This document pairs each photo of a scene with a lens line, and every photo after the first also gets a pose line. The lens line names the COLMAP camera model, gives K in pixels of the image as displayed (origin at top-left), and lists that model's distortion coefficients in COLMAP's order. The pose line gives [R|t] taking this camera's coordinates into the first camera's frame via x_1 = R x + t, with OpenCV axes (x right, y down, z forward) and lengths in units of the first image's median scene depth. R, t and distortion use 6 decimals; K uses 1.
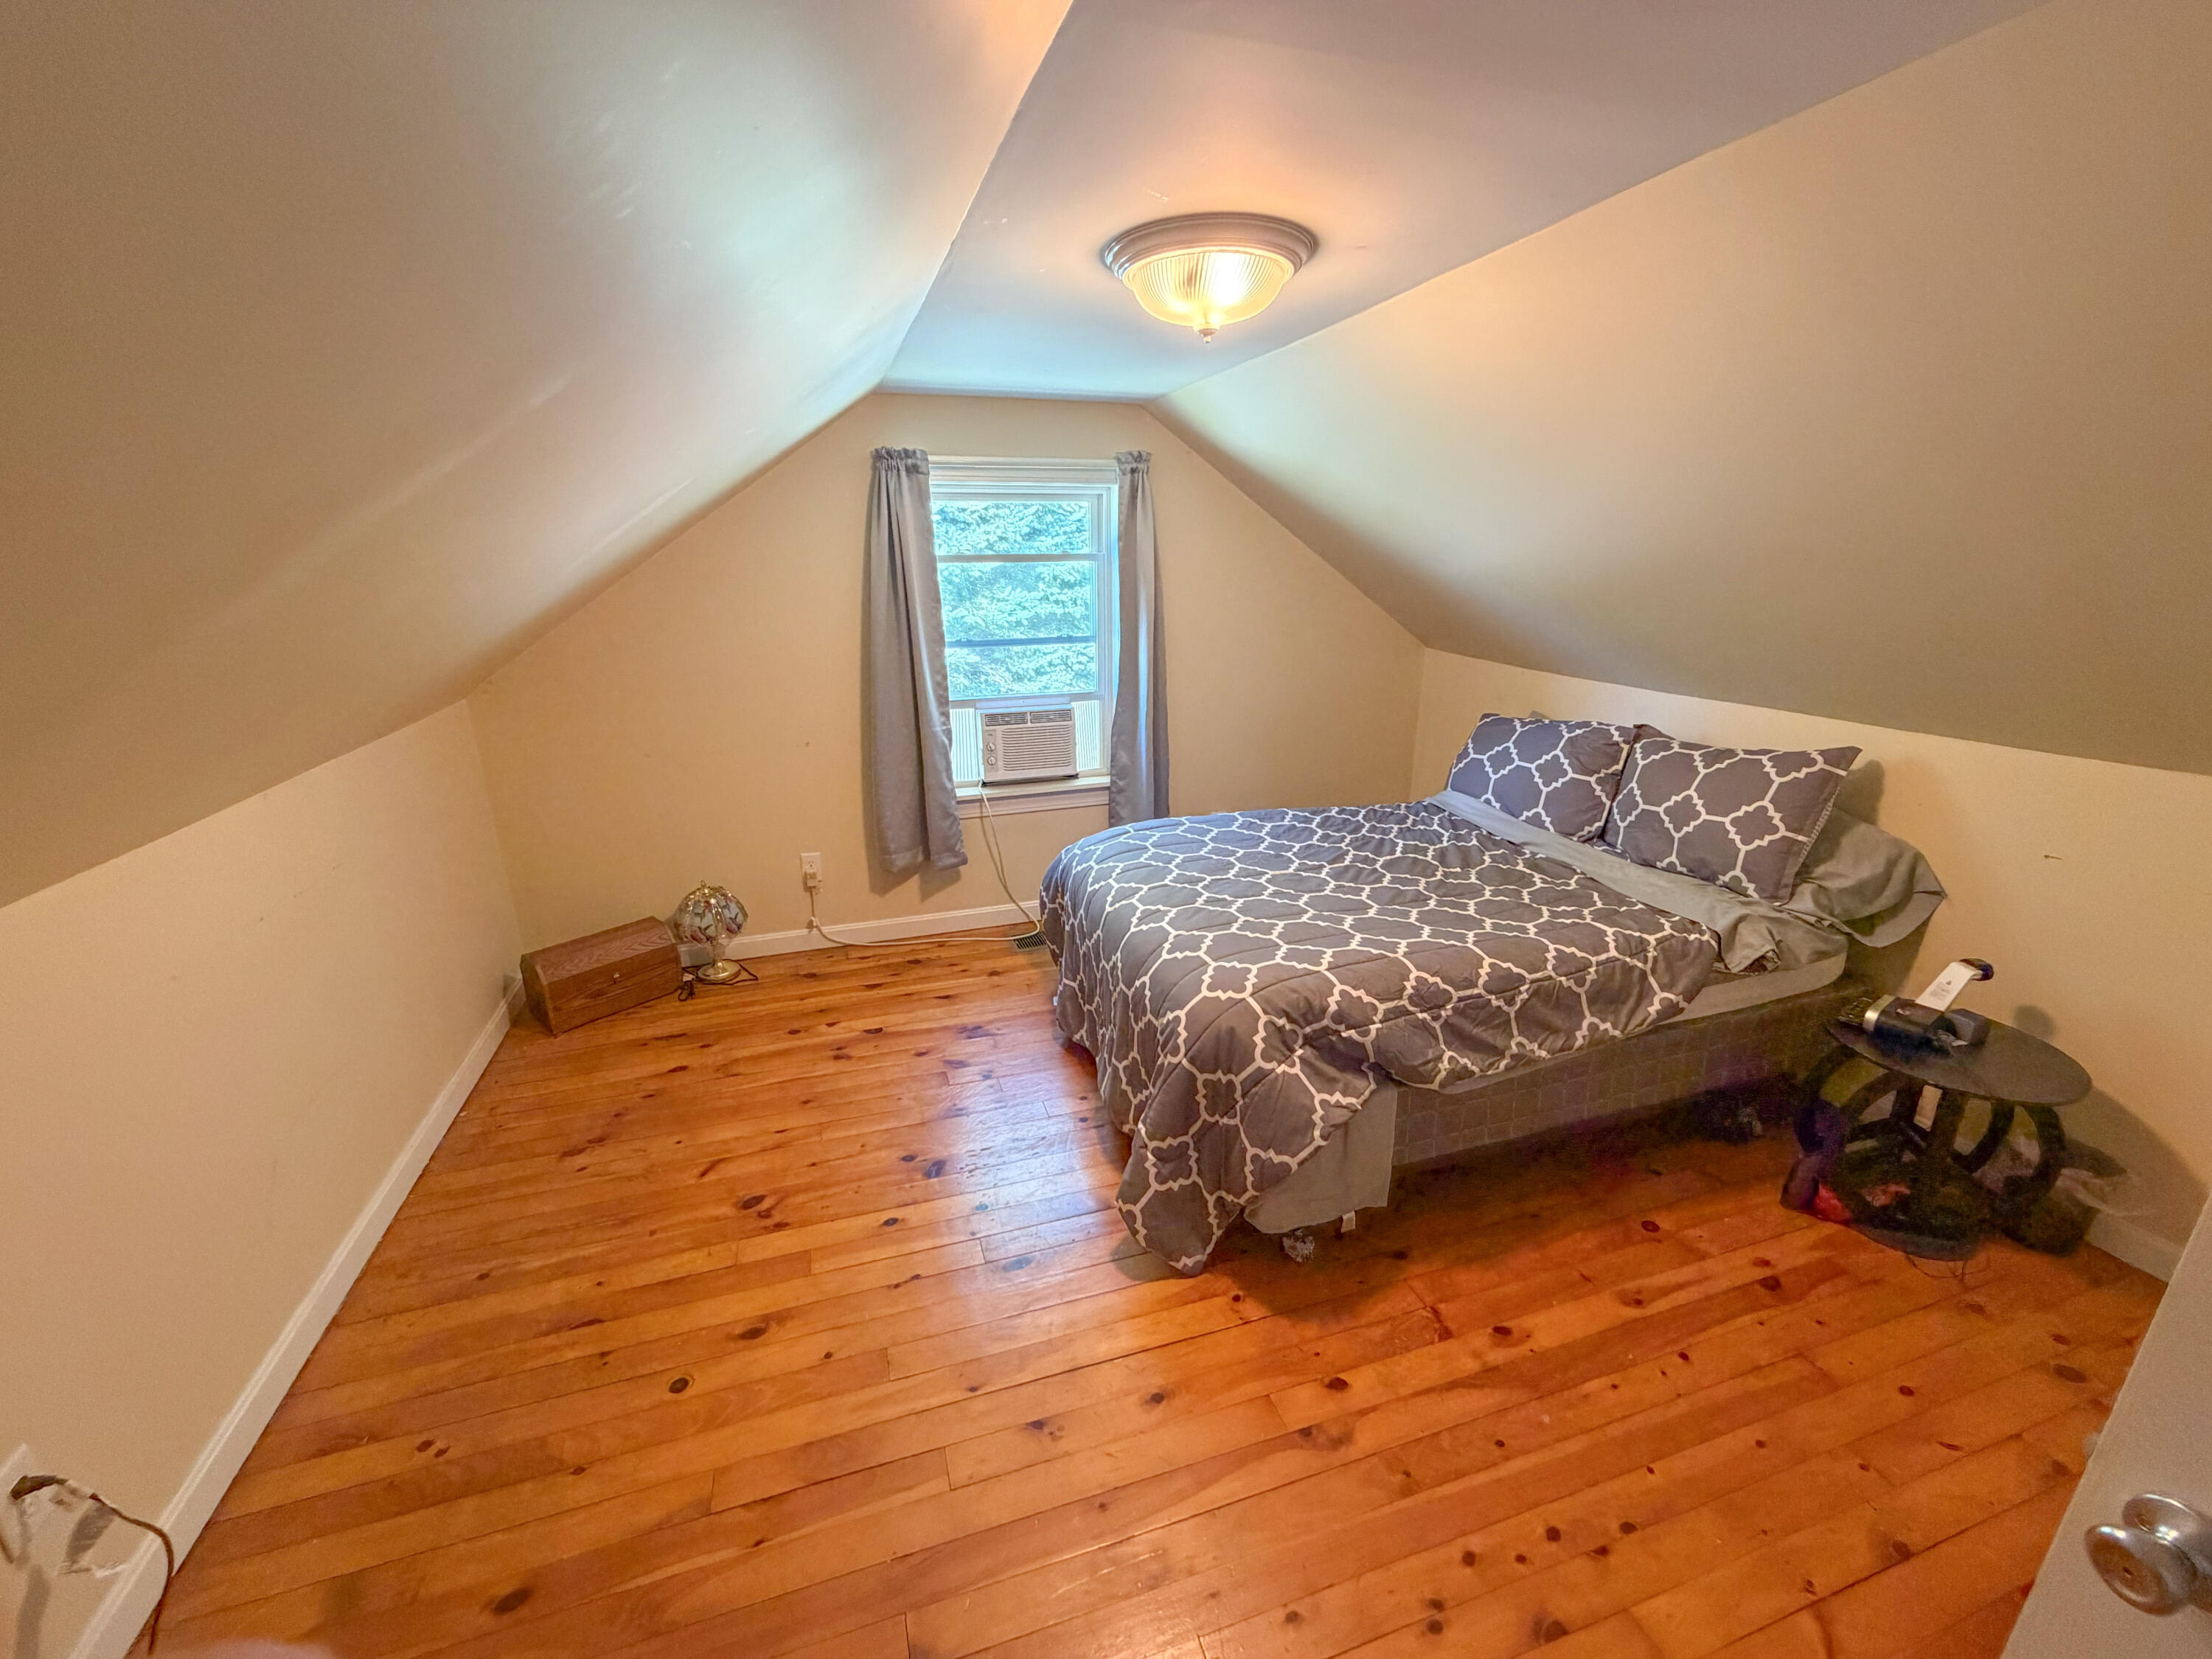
lens RADIAL K [[881.2, 0, 1106.1], [0, 881.2, 832.9], [0, 0, 1]] dist [0.000838, -0.000319]
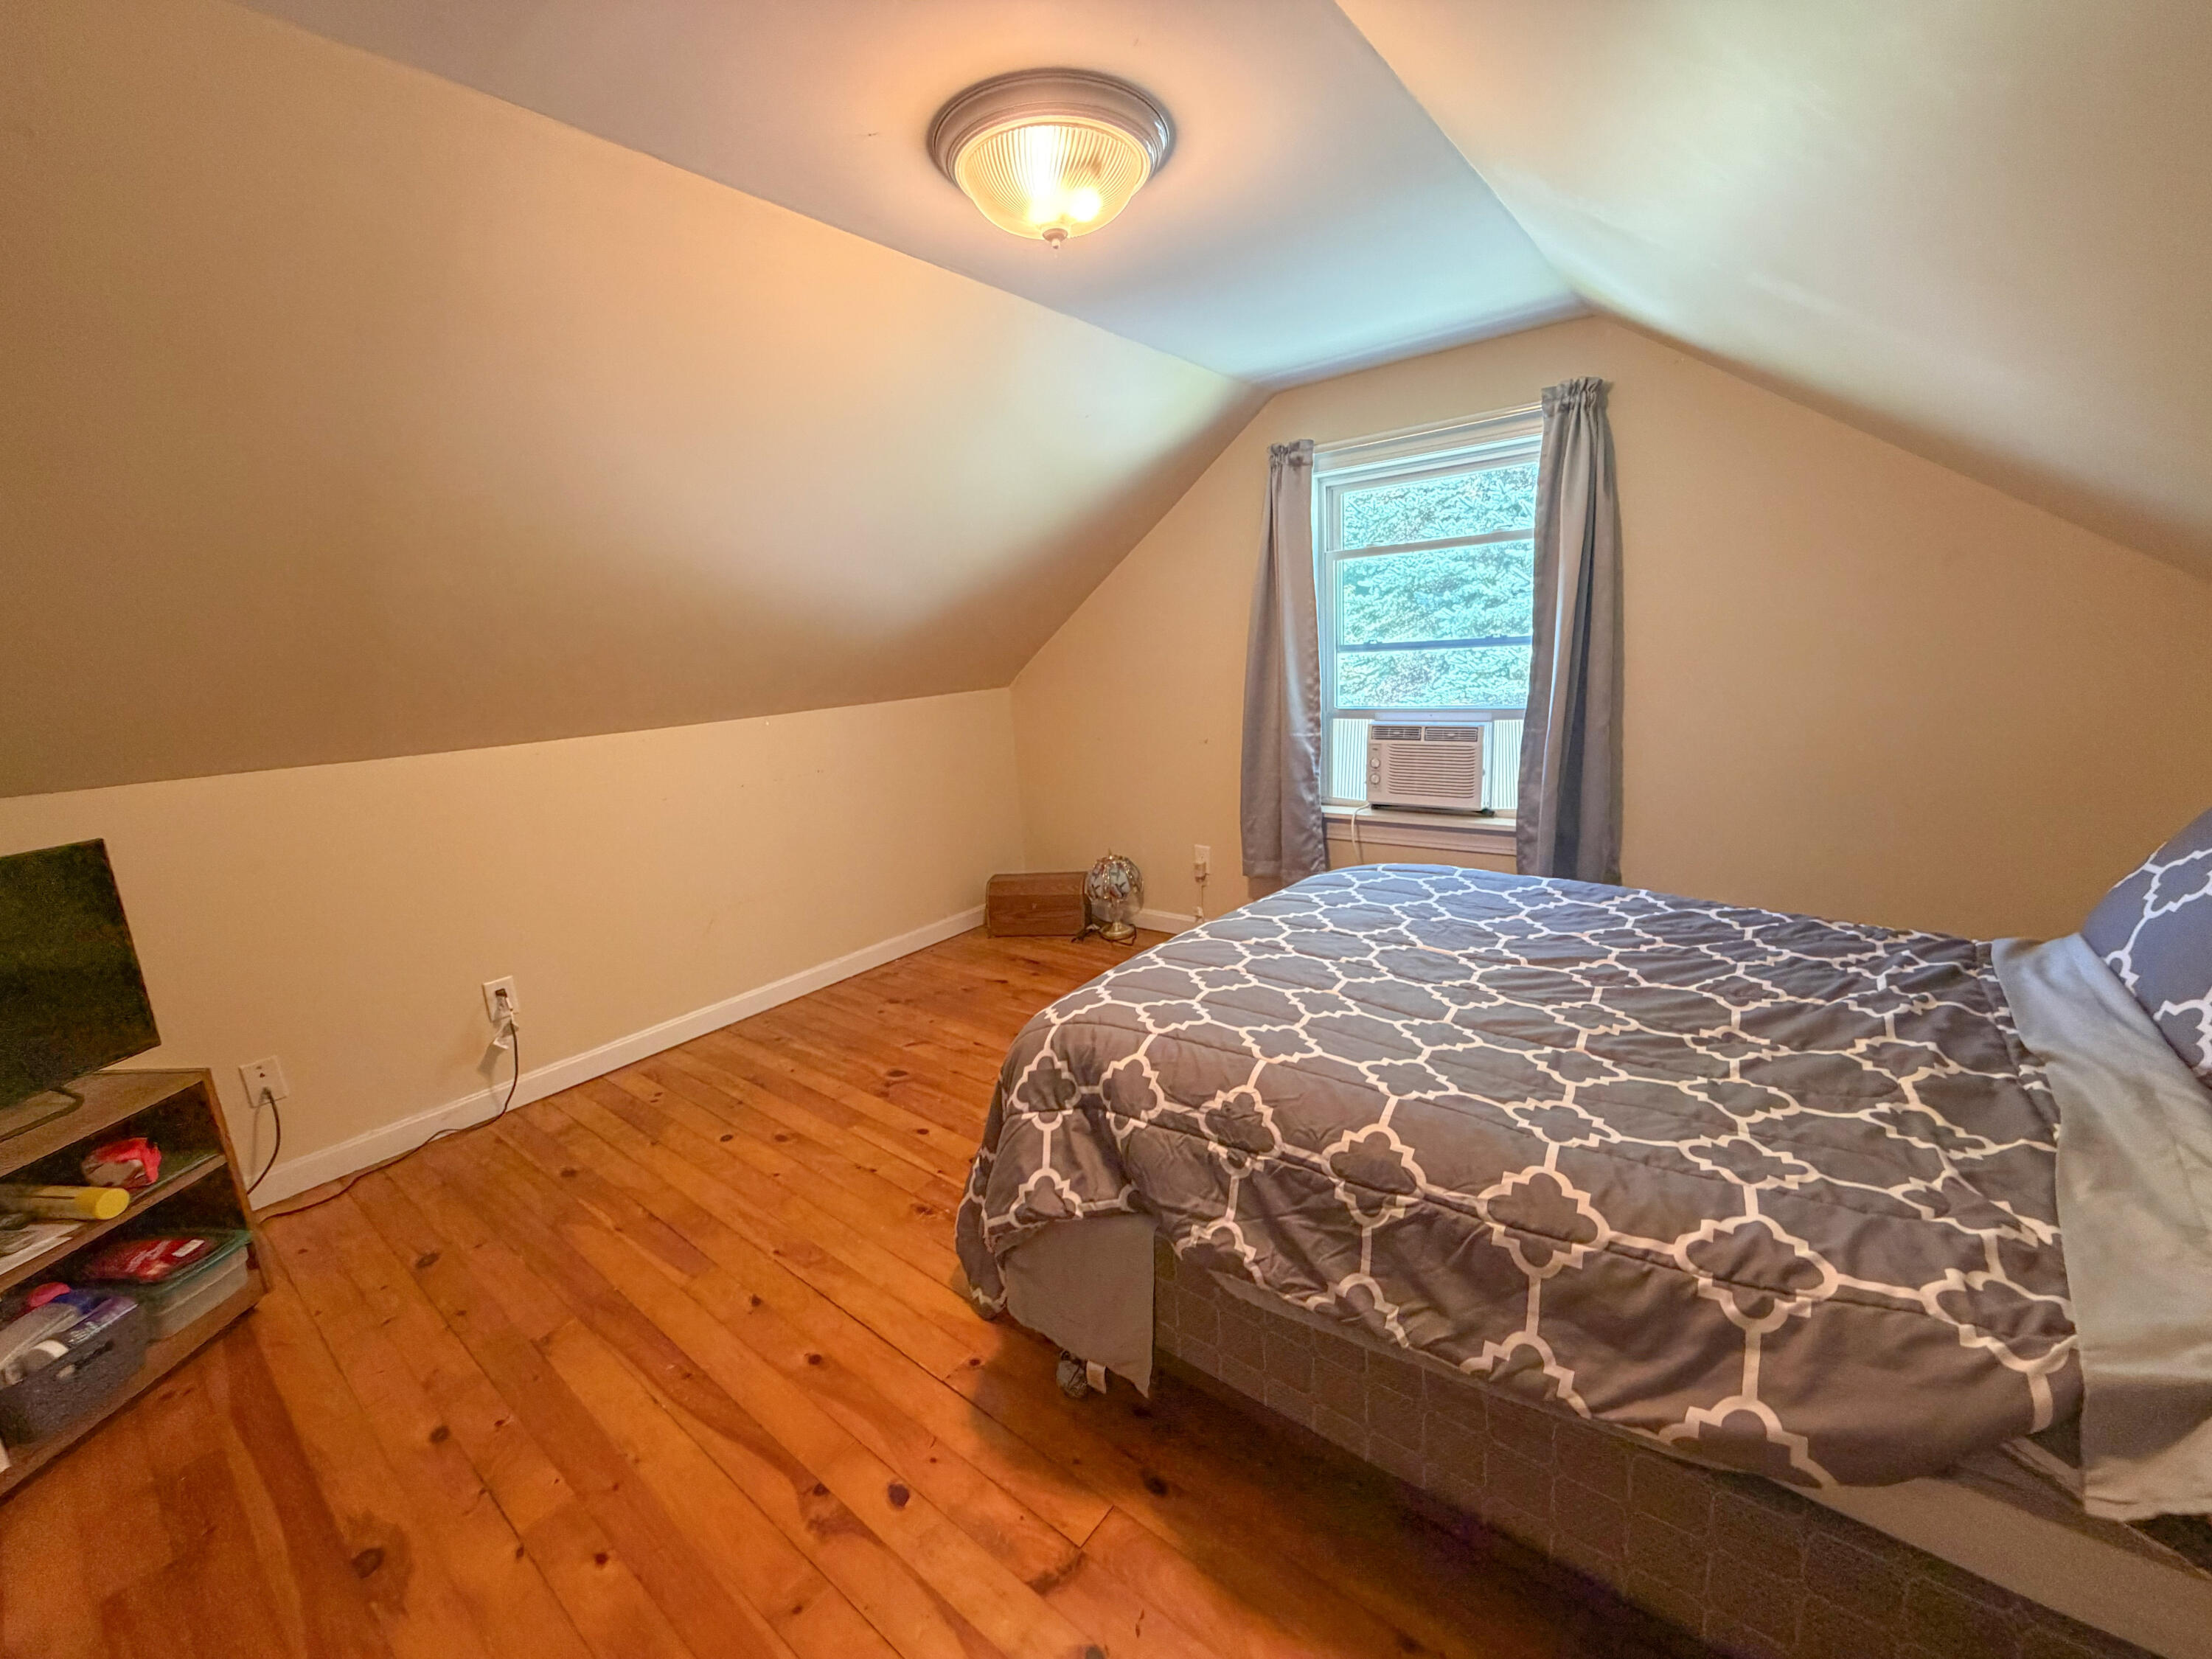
lens RADIAL K [[881.2, 0, 1106.1], [0, 881.2, 832.9], [0, 0, 1]] dist [0.000838, -0.000319]
pose [[0.558611, 0.153967, -0.815014, 0.775295], [-0.198888, 0.978817, 0.048593, -0.034509], [0.805231, 0.134952, 0.577400, 0.506369]]
